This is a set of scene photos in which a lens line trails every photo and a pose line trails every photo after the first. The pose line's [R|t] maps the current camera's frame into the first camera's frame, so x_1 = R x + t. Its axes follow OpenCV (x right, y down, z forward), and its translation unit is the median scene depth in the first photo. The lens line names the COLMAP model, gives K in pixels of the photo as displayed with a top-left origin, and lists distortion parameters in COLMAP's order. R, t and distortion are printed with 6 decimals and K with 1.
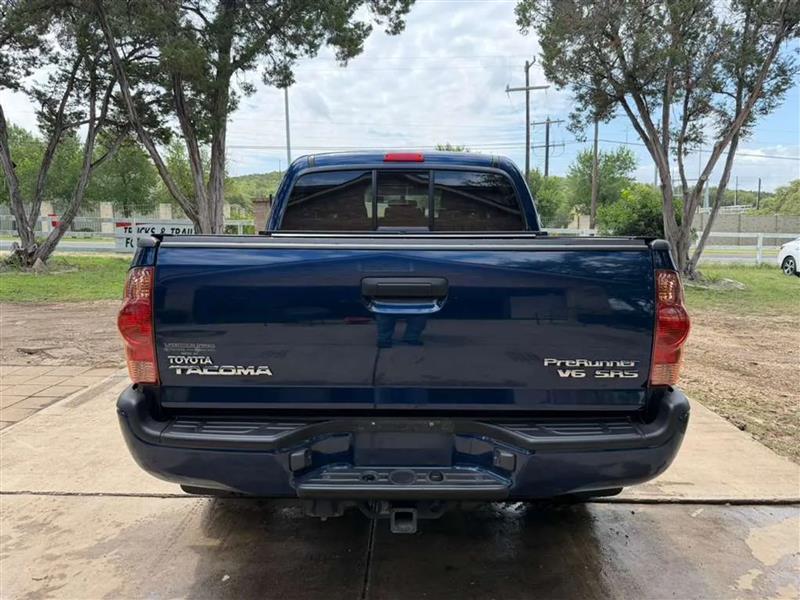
lens RADIAL K [[571.5, 0, 400.1], [0, 571.5, 297.9], [0, 0, 1]] dist [0.010491, -0.019047]
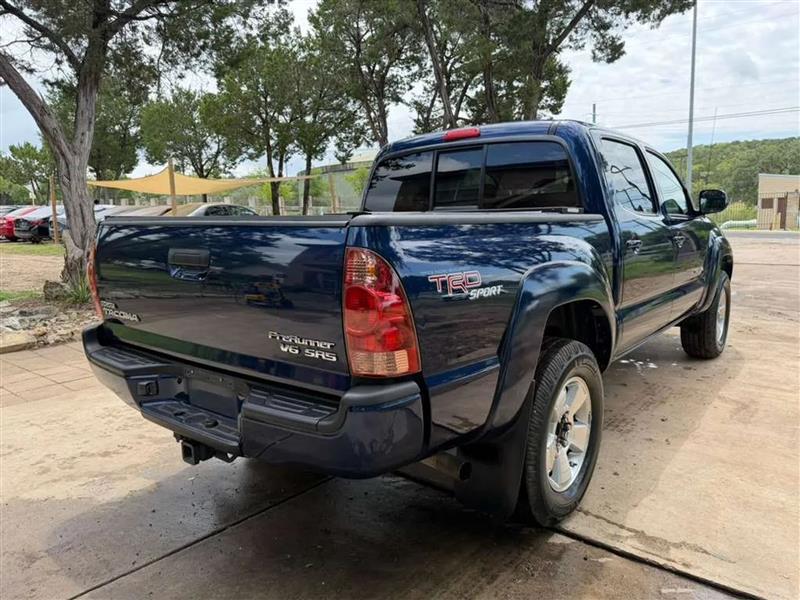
lens RADIAL K [[571.5, 0, 399.4], [0, 571.5, 293.8], [0, 0, 1]] dist [0.010491, -0.019047]
pose [[0.779722, 0.067613, -0.622465, 0.130171], [-0.055702, 0.997701, 0.038596, -0.001757], [0.623643, 0.004578, 0.781696, 0.040922]]
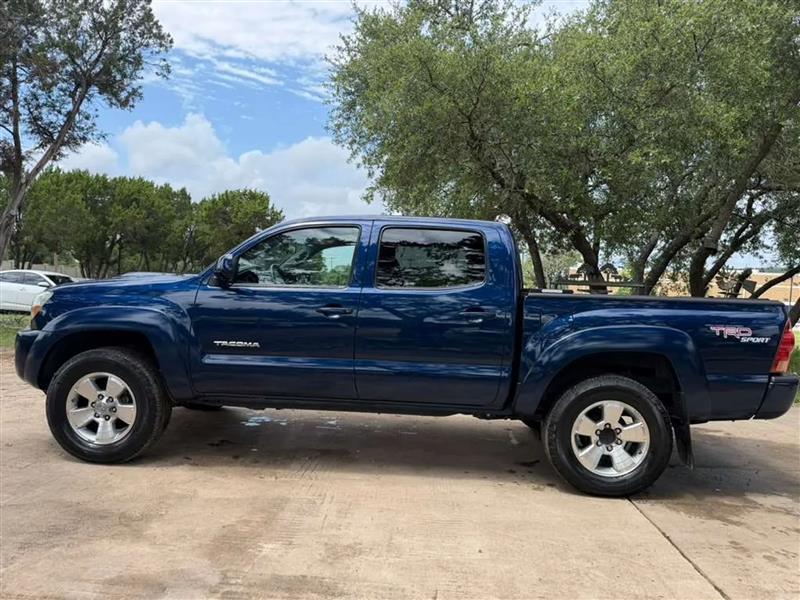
lens RADIAL K [[571.5, 0, 393.0], [0, 571.5, 306.1], [0, 0, 1]] dist [0.010491, -0.019047]
pose [[0.057892, -0.033504, 0.997761, -0.321907], [0.075783, 0.996700, 0.029071, -0.031750], [-0.995442, 0.073930, 0.060239, 0.282349]]
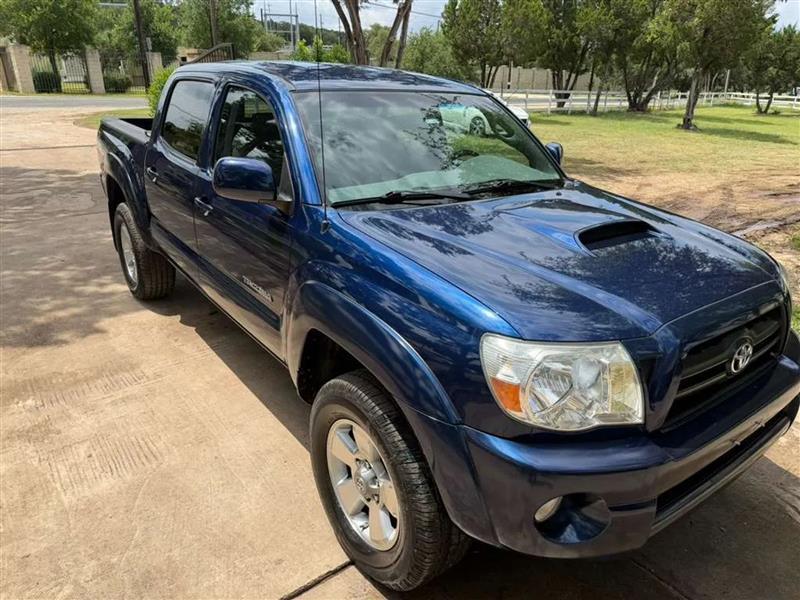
lens RADIAL K [[571.5, 0, 400.3], [0, 571.5, 297.4], [0, 0, 1]] dist [0.010491, -0.019047]
pose [[0.786664, -0.211082, 0.580176, -0.138366], [0.048852, 0.958072, 0.282331, -0.044377], [-0.615445, -0.193757, 0.763993, 0.085495]]
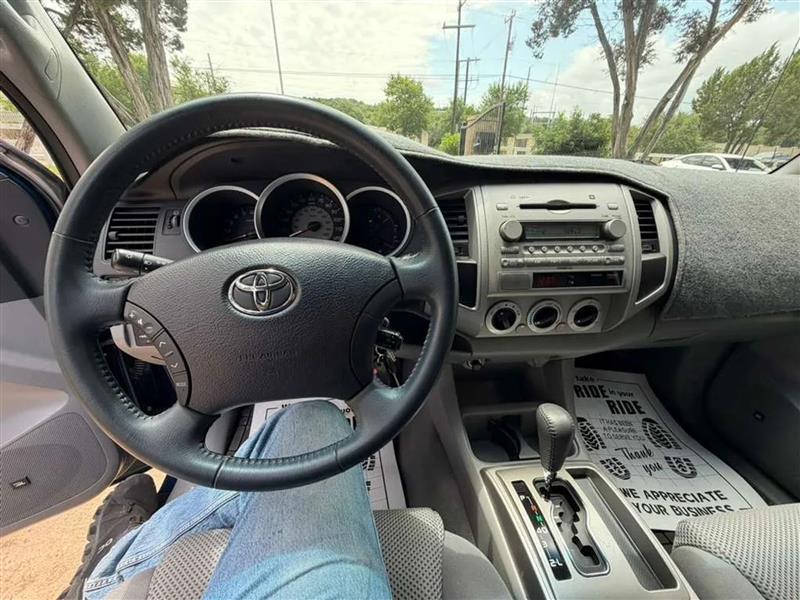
lens RADIAL K [[316.0, 0, 396.2], [0, 316.0, 300.3], [0, 0, 1]] dist [-0.000943, 0.000474]
pose [[0.995160, -0.026478, 0.094638, -0.016095], [-0.006794, 0.942179, 0.335042, -0.044234], [-0.098037, -0.334063, 0.937438, 0.338501]]
